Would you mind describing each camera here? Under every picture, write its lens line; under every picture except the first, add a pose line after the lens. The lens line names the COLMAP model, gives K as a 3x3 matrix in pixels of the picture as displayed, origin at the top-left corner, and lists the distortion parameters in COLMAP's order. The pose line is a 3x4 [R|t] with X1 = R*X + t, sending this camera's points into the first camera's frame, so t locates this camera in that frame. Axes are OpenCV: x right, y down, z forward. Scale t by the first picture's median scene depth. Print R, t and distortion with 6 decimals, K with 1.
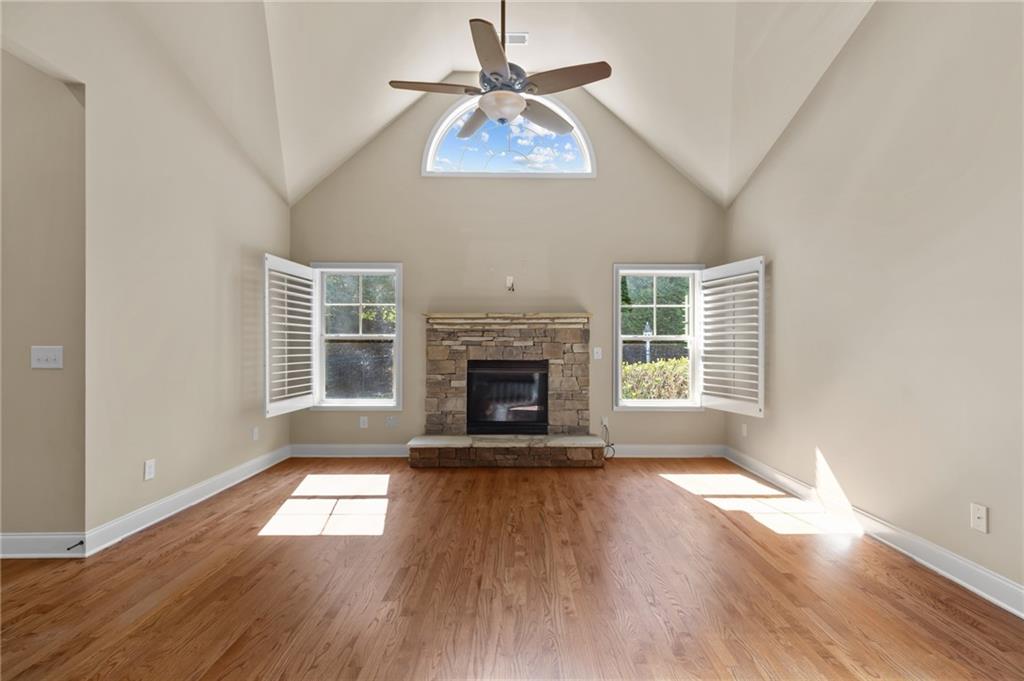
lens RADIAL K [[481.7, 0, 518.4], [0, 481.7, 346.8], [0, 0, 1]] dist [0.001582, -0.000157]
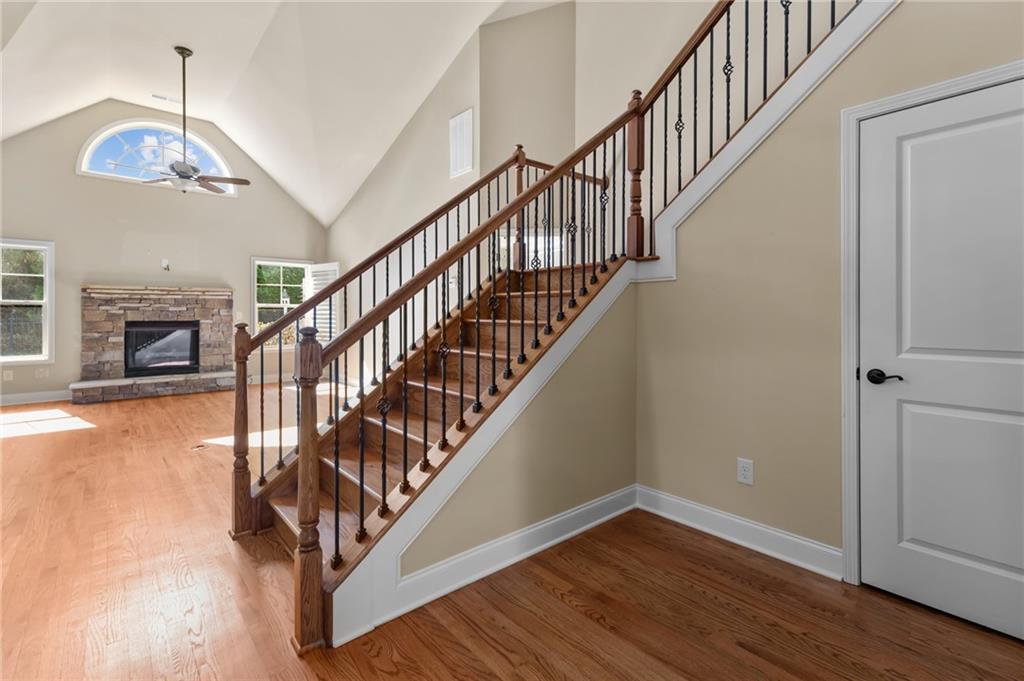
lens RADIAL K [[476.8, 0, 528.8], [0, 476.8, 314.4], [0, 0, 1]] dist [0.001387, 0.000209]
pose [[0.744825, -0.001293, 0.667259, -0.154603], [-0.000621, 0.999996, 0.002631, 0.005003], [-0.667260, -0.002374, 0.744821, -0.703651]]
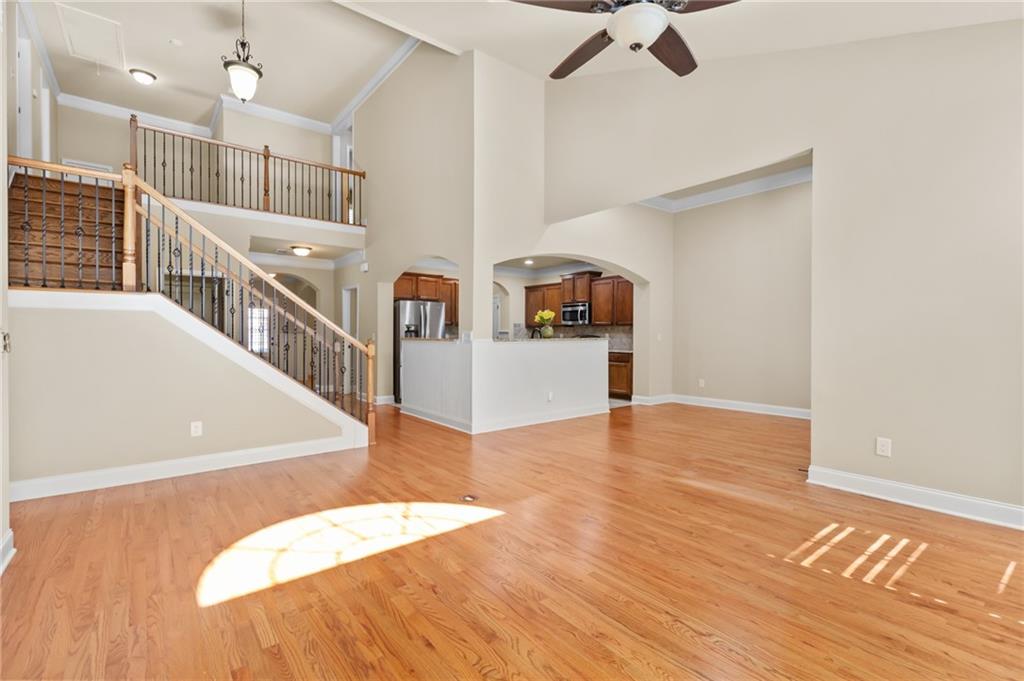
lens RADIAL K [[470.9, 0, 525.5], [0, 470.9, 336.9], [0, 0, 1]] dist [0.017221, -0.000082]
pose [[-0.779619, 0.004384, -0.626239, 0.328247], [0.000094, 0.999976, 0.006884, -0.000015], [0.626254, 0.005308, -0.779601, 0.827927]]
